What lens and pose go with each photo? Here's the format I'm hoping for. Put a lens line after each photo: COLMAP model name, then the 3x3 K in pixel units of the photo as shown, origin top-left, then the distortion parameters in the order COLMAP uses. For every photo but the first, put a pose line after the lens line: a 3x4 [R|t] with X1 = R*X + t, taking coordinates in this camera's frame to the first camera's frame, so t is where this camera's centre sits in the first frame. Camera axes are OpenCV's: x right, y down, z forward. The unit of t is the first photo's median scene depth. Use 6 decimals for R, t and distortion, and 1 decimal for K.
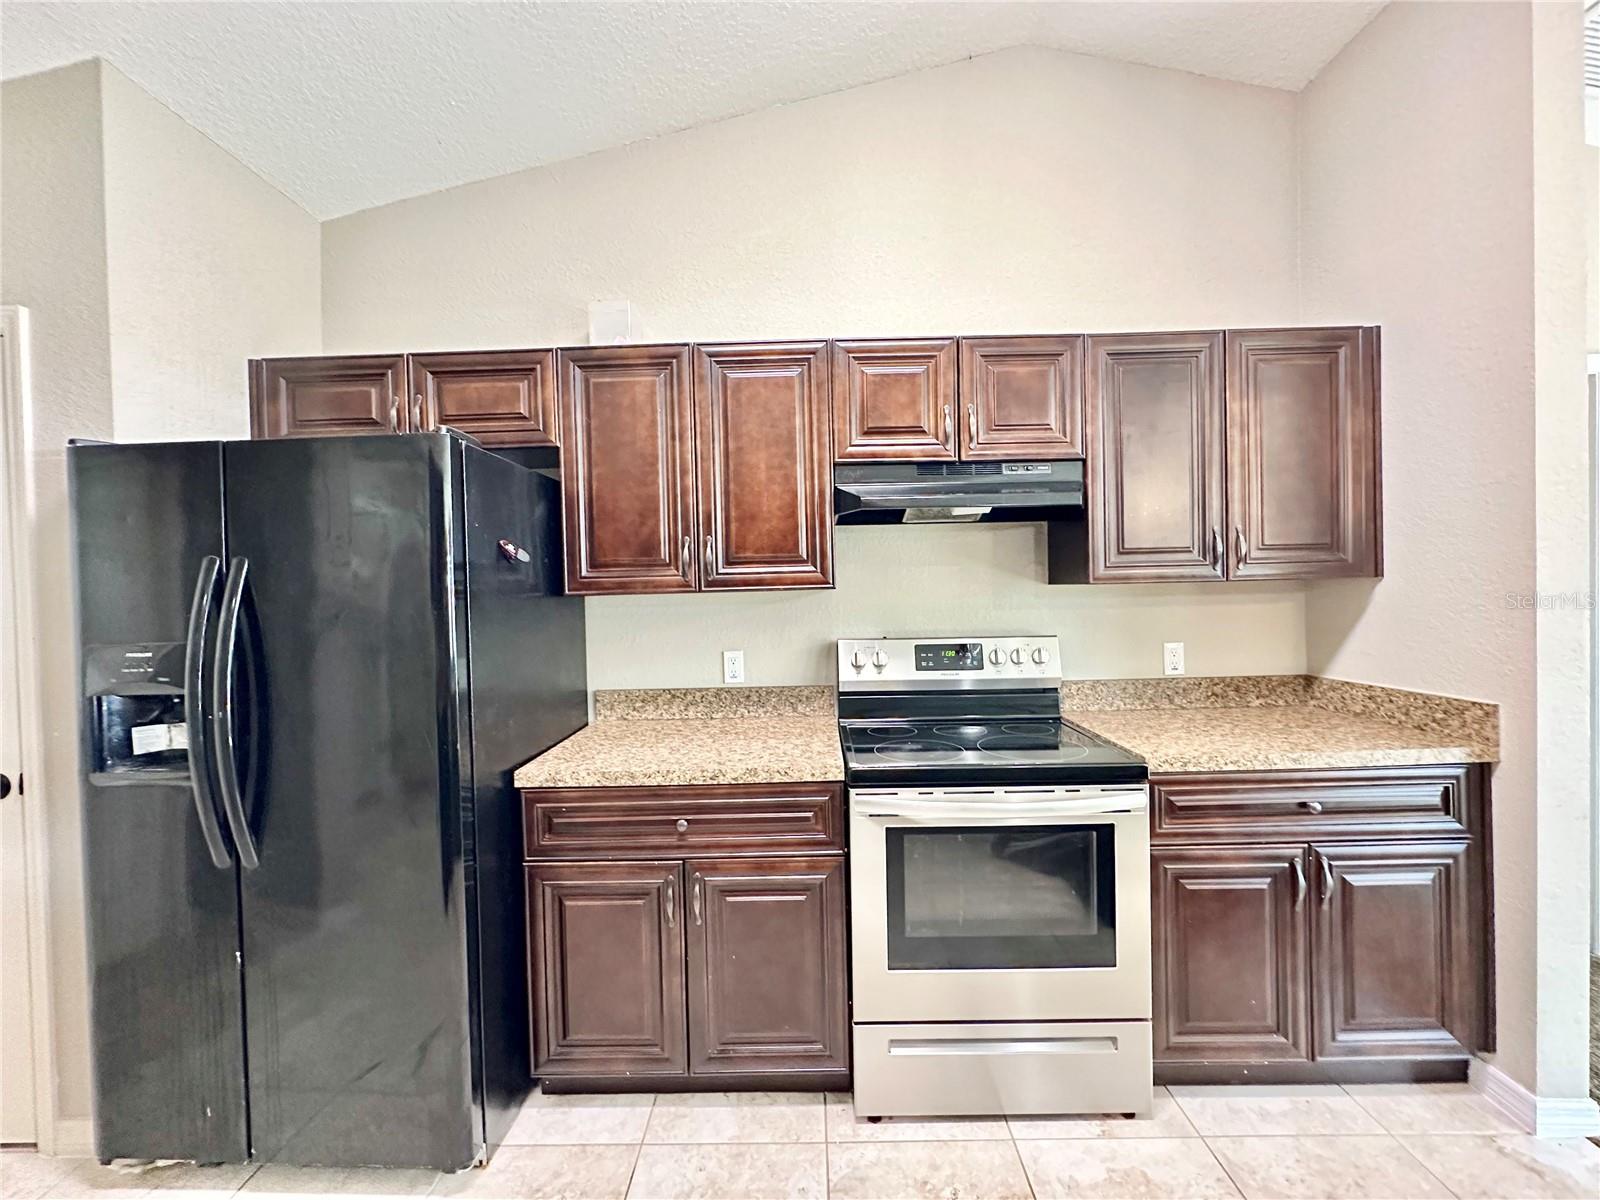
lens RADIAL K [[640.0, 0, 807.4], [0, 640.0, 595.9], [0, 0, 1]] dist [-0.005216, 0.001598]
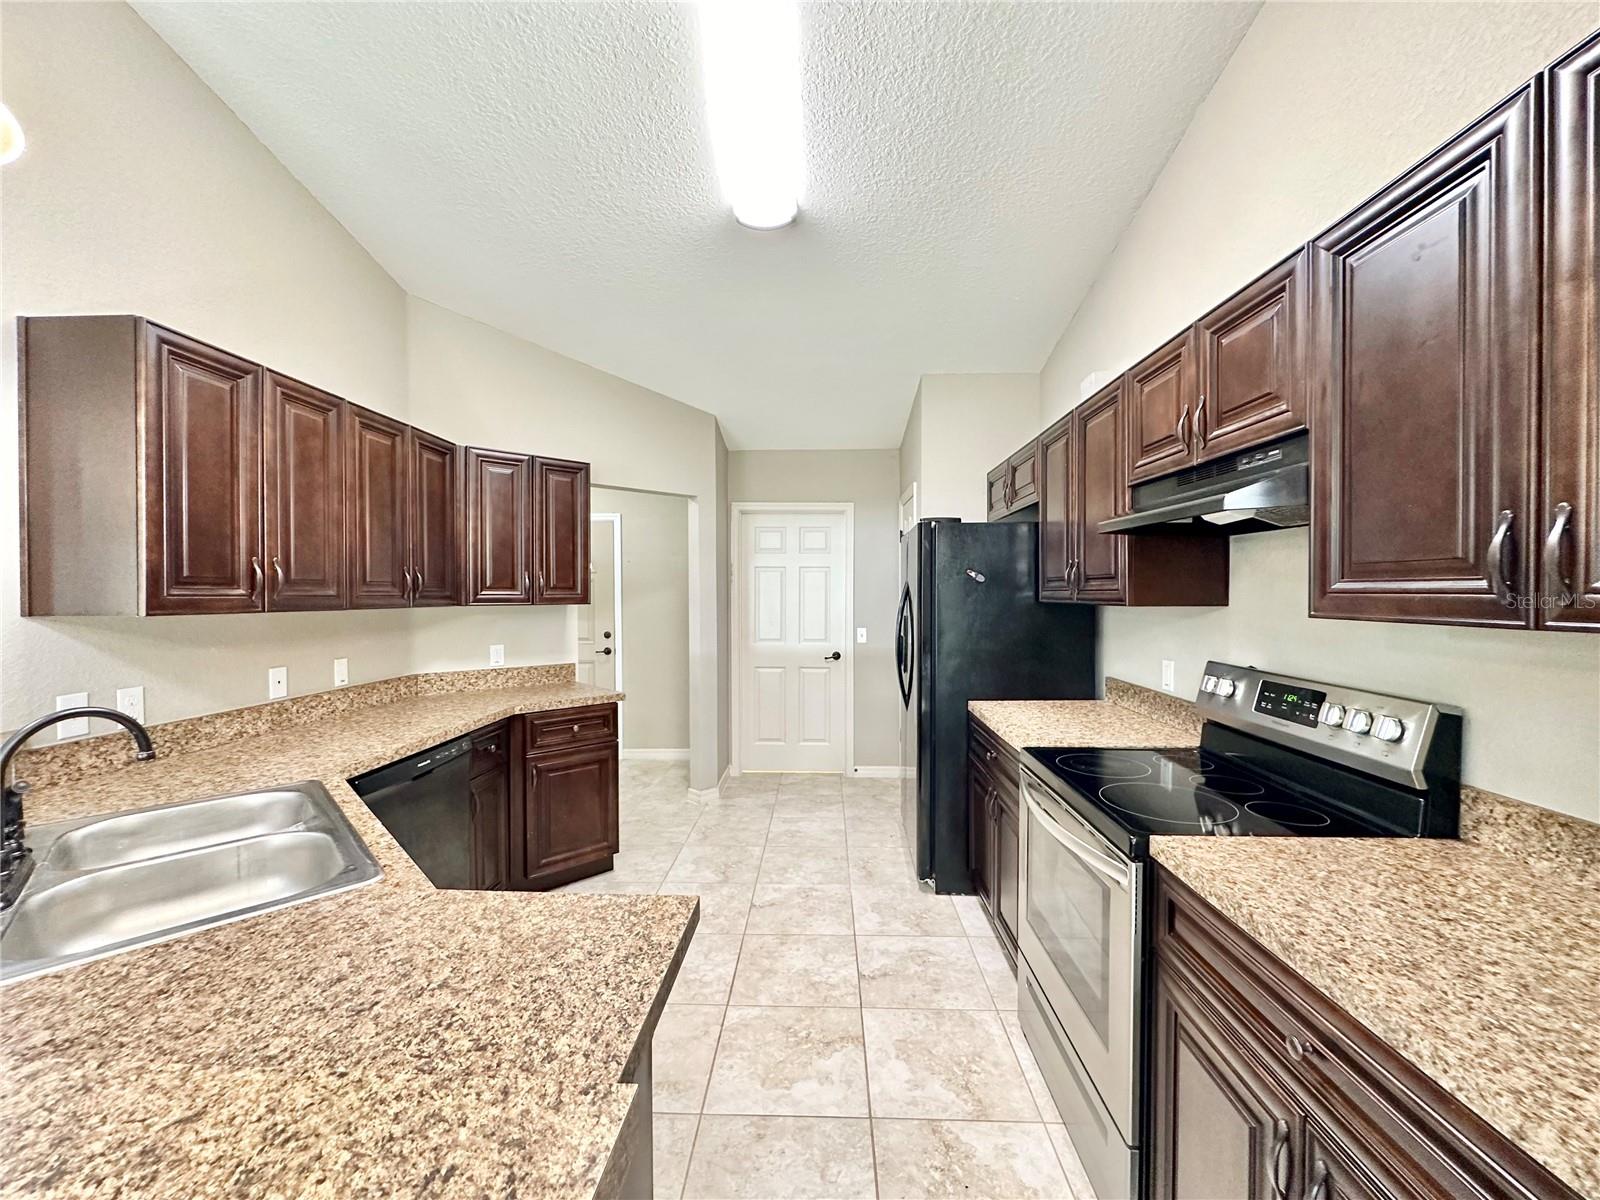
lens RADIAL K [[640.0, 0, 803.3], [0, 640.0, 600.8], [0, 0, 1]] dist [-0.005216, 0.001598]
pose [[-0.022156, 0.033816, -0.999182, 1.148510], [-0.017887, 0.999254, 0.034215, -0.048017], [0.999594, 0.018630, -0.021535, 0.509776]]
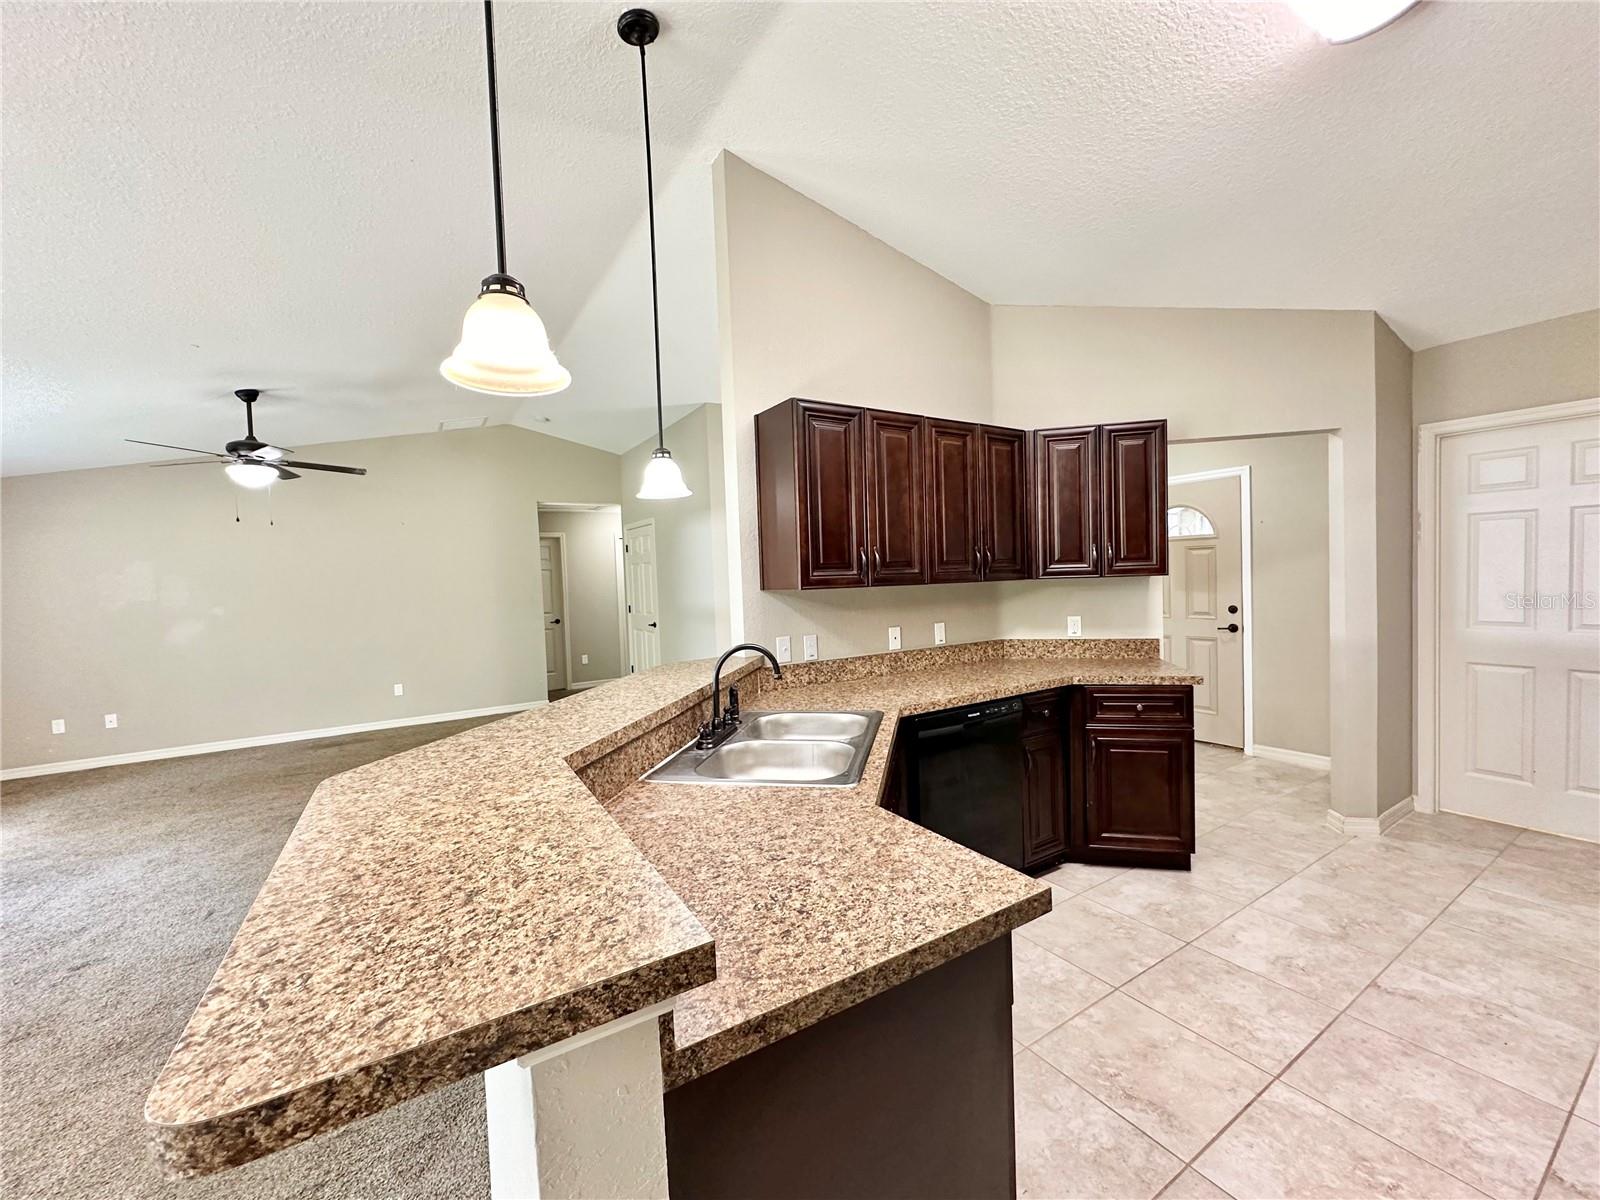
lens RADIAL K [[640.0, 0, 799.0], [0, 640.0, 599.8], [0, 0, 1]] dist [-0.005216, 0.001598]
pose [[-0.838529, 0.070303, -0.540302, 1.043914], [0.041000, 0.996971, 0.066094, -0.050329], [0.543312, 0.033269, -0.838872, 0.738932]]
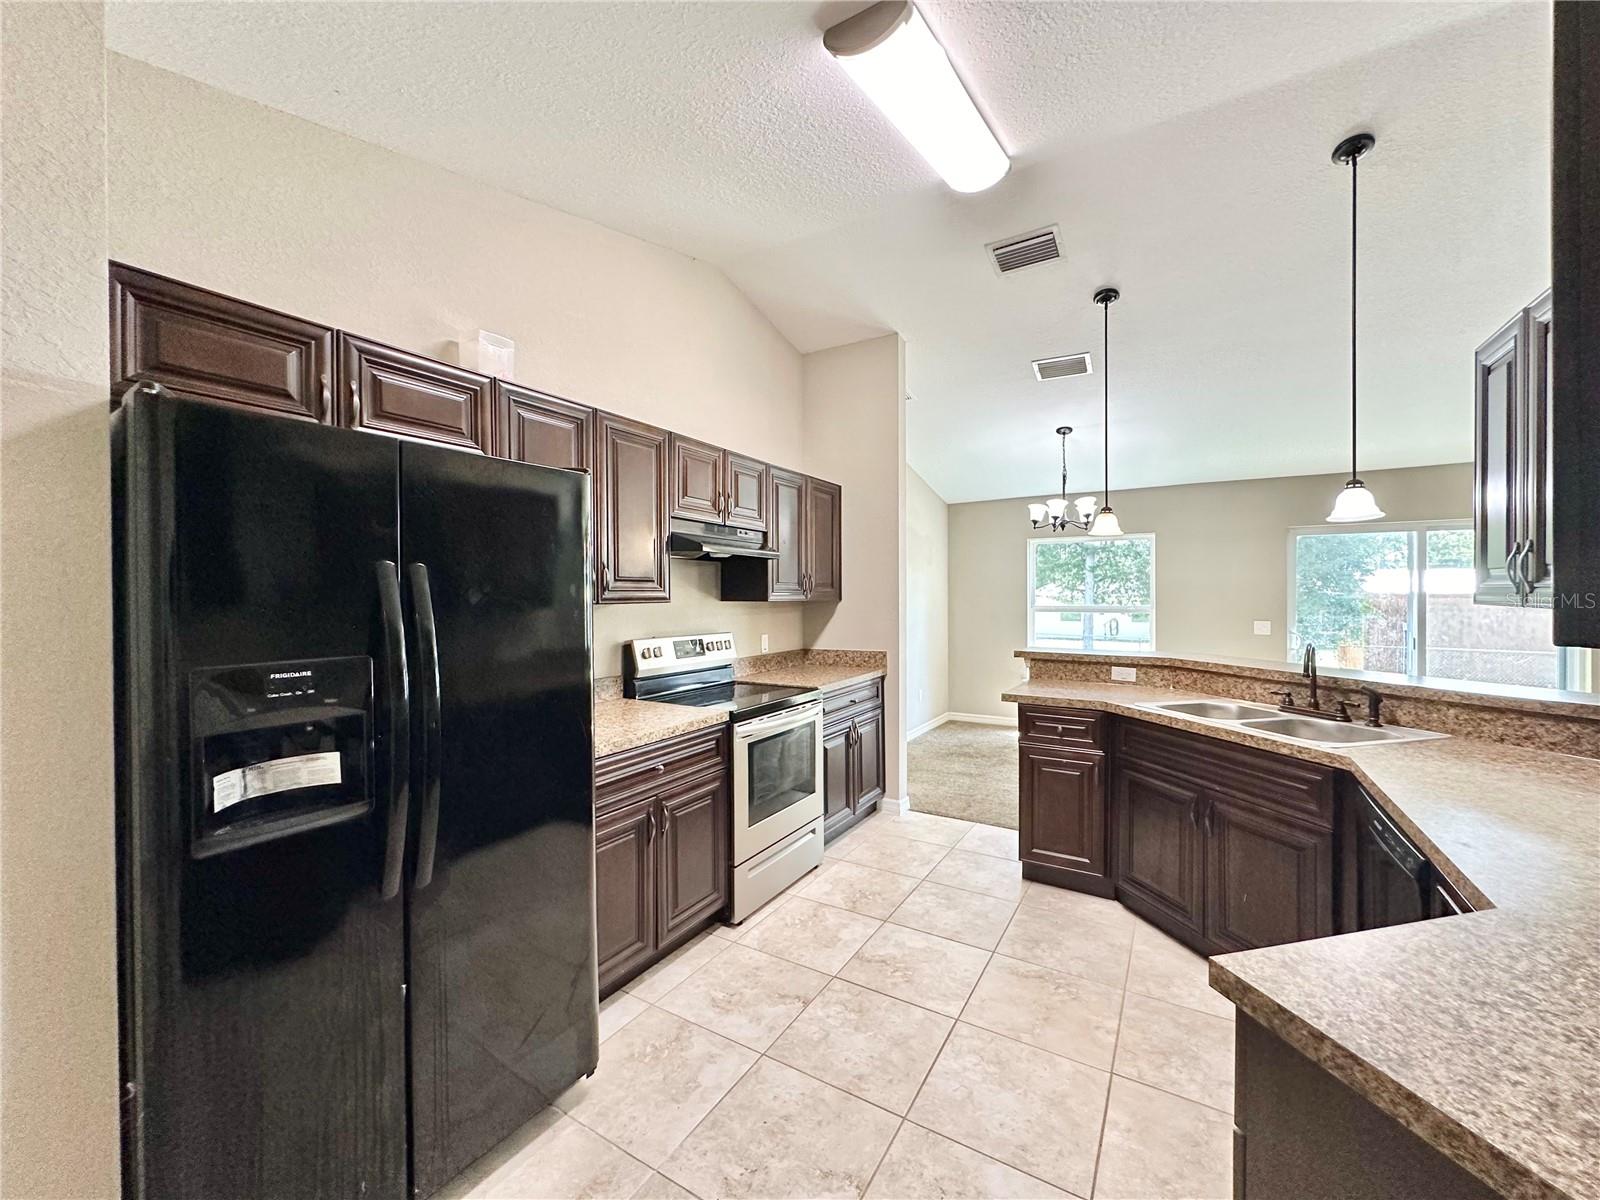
lens RADIAL K [[640.0, 0, 801.6], [0, 640.0, 601.9], [0, 0, 1]] dist [-0.005216, 0.001598]
pose [[0.512135, 0.007872, 0.858869, -1.122659], [0.014775, 0.999729, -0.017973, 0.017343], [-0.858778, 0.021895, 0.511880, -0.001860]]
